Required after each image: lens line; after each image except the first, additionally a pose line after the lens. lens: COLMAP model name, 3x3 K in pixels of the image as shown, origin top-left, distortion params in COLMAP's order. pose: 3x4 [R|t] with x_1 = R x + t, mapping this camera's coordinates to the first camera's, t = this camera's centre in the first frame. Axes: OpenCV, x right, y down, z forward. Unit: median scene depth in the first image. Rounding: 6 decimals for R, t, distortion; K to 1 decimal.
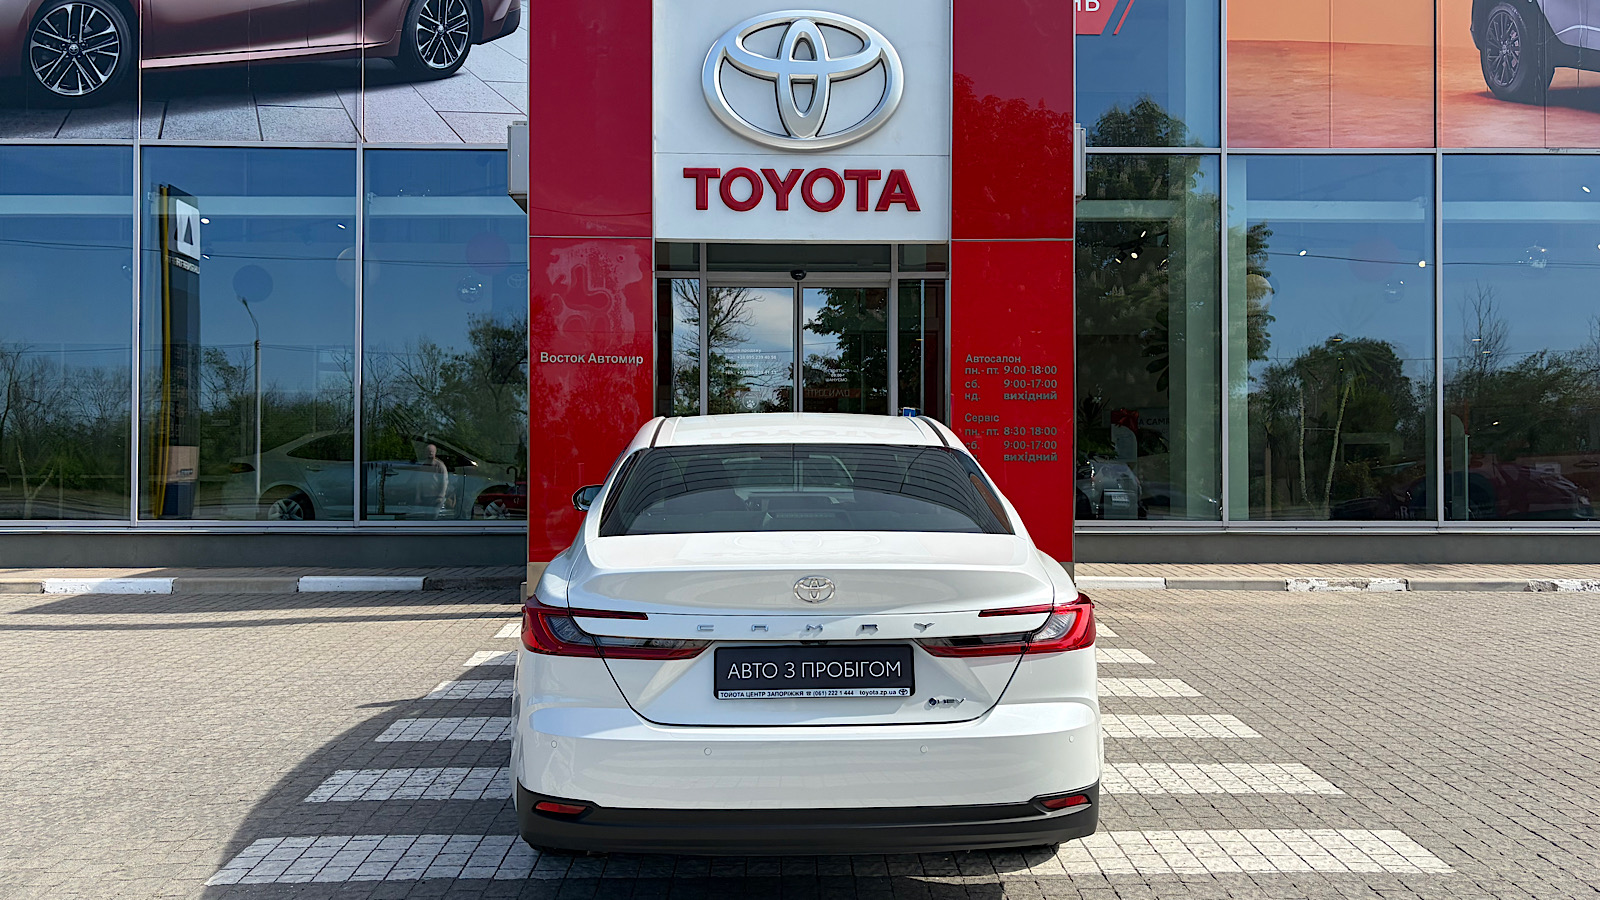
lens RADIAL K [[1162.5, 0, 786.8], [0, 1162.5, 454.5], [0, 0, 1]] dist [0.030097, -0.004198]
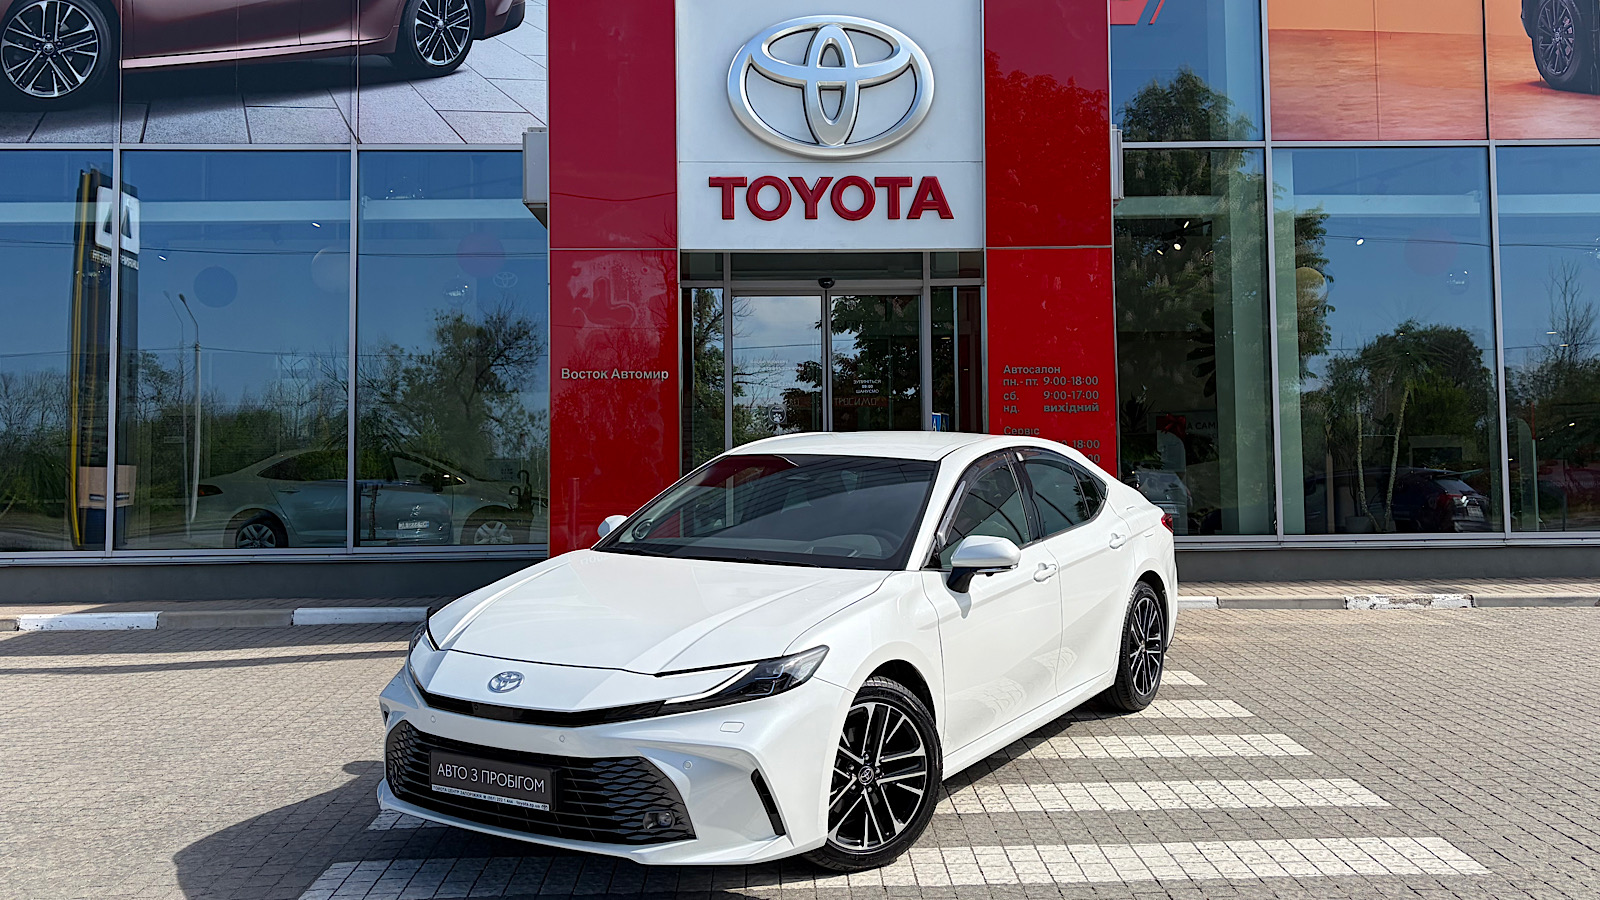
lens RADIAL K [[1326.4, 0, 809.6], [0, 1326.4, 406.3], [0, 0, 1]] dist [0.047762, -0.024578]
pose [[0.999811, -0.011684, 0.015511, -0.022395], [0.012327, 0.999041, -0.042011, -0.007616], [-0.015005, 0.042194, 0.998997, -0.087361]]
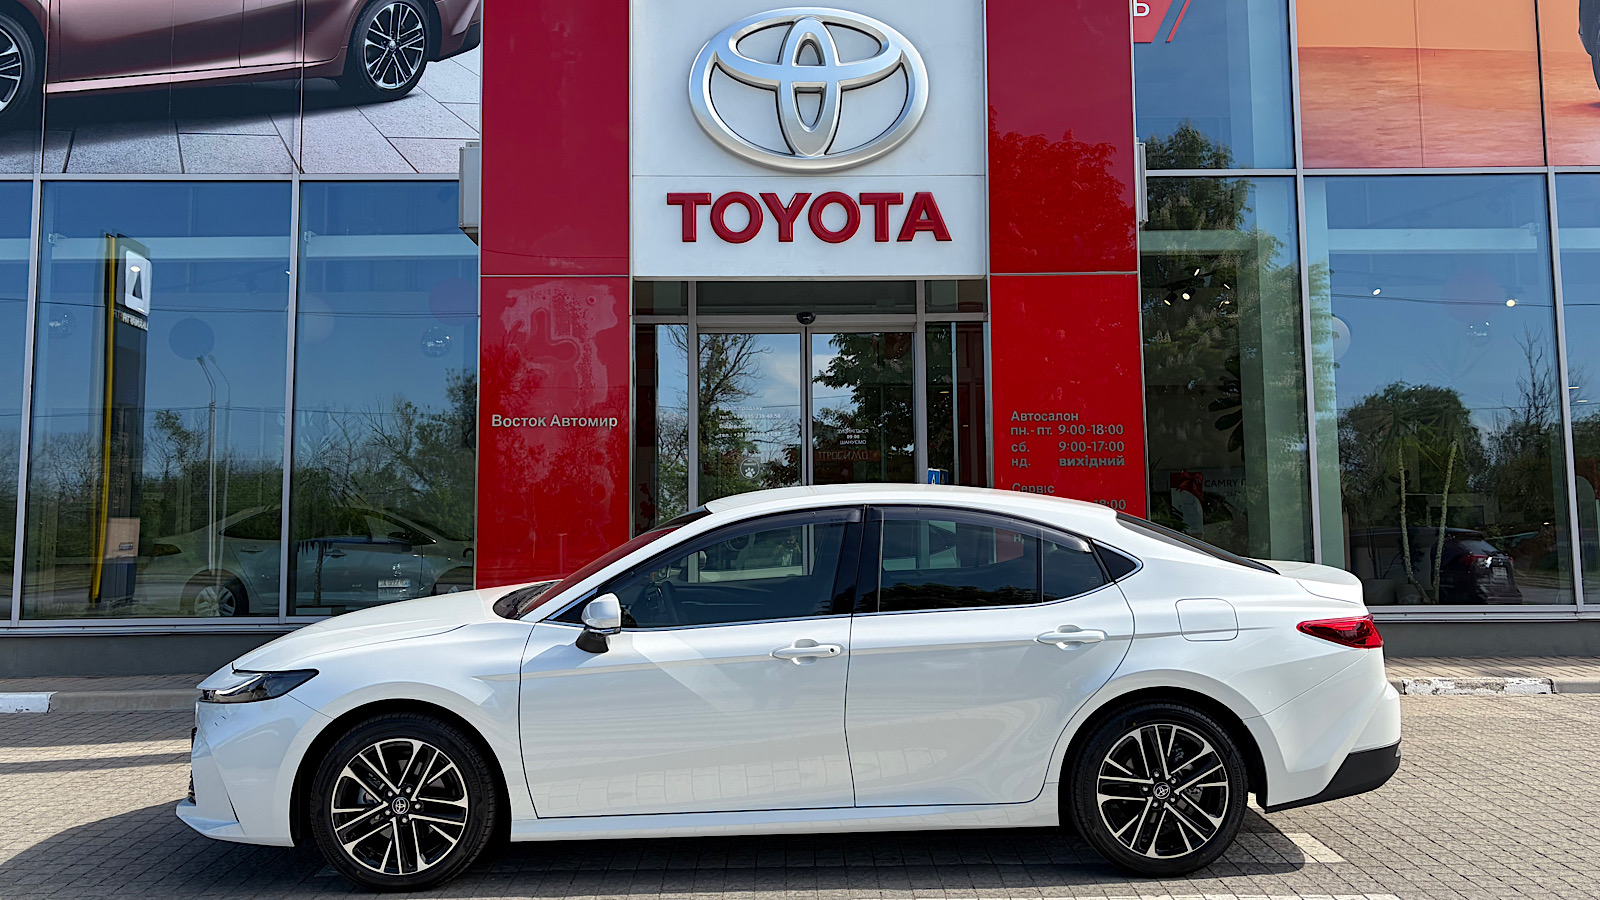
lens RADIAL K [[1256.1, 0, 792.7], [0, 1256.1, 416.8], [0, 0, 1]] dist [0.039129, -0.018330]
pose [[0.999941, -0.010395, -0.003026, 0.002311], [0.010121, 0.996774, -0.079623, -0.012598], [0.003844, 0.079587, 0.996820, 0.106516]]
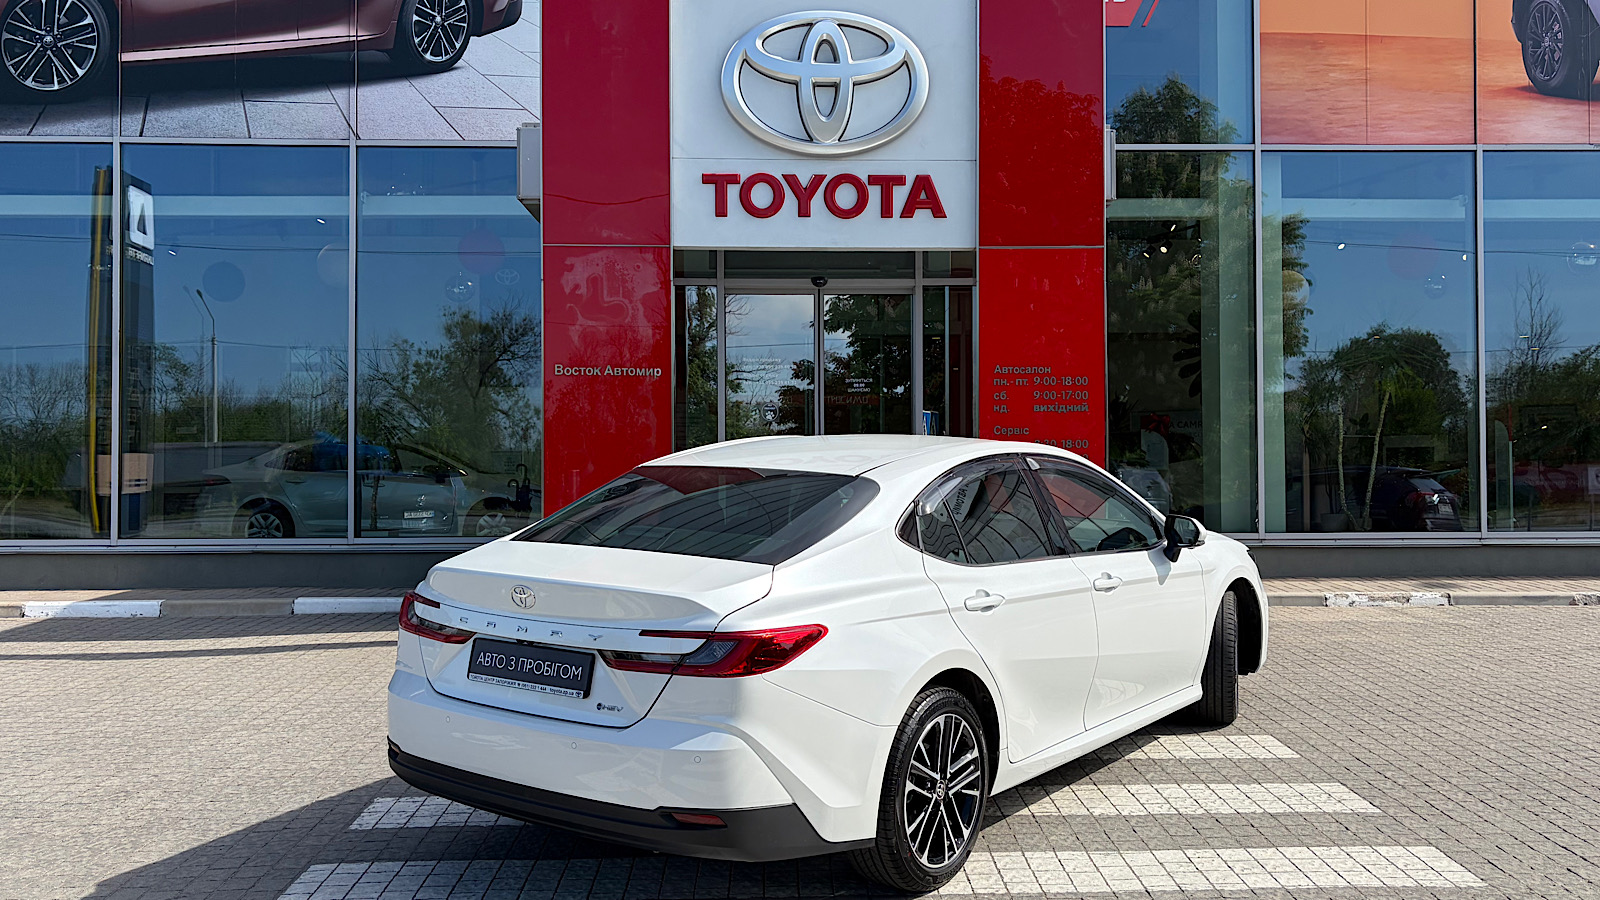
lens RADIAL K [[1267.7, 0, 805.7], [0, 1267.7, 447.9], [0, 0, 1]] dist [0.035368, -0.006303]
pose [[0.999859, -0.004478, 0.016183, -0.019172], [0.004575, 0.999972, -0.005971, -0.010564], [-0.016156, 0.006044, 0.999851, -0.049971]]
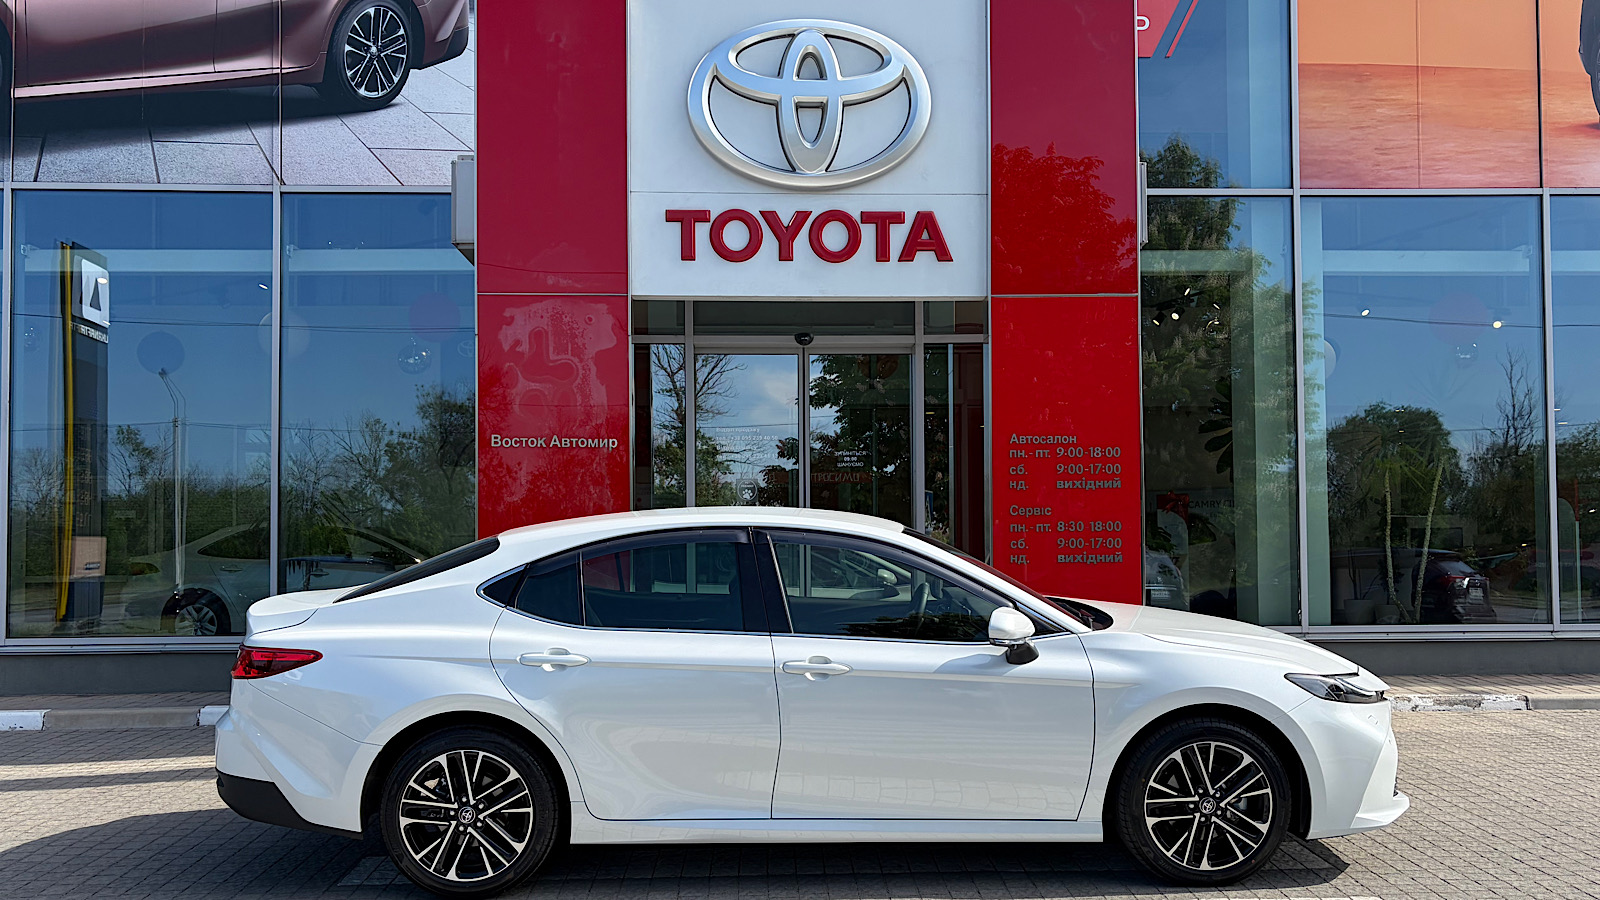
lens RADIAL K [[1278.9, 0, 796.5], [0, 1278.9, 513.4], [0, 0, 1]] dist [0.024367, 0.006481]
pose [[0.999783, -0.007605, 0.019403, -0.014232], [0.007972, 0.999789, -0.018909, -0.012878], [-0.019255, 0.019060, 0.999633, 0.090690]]
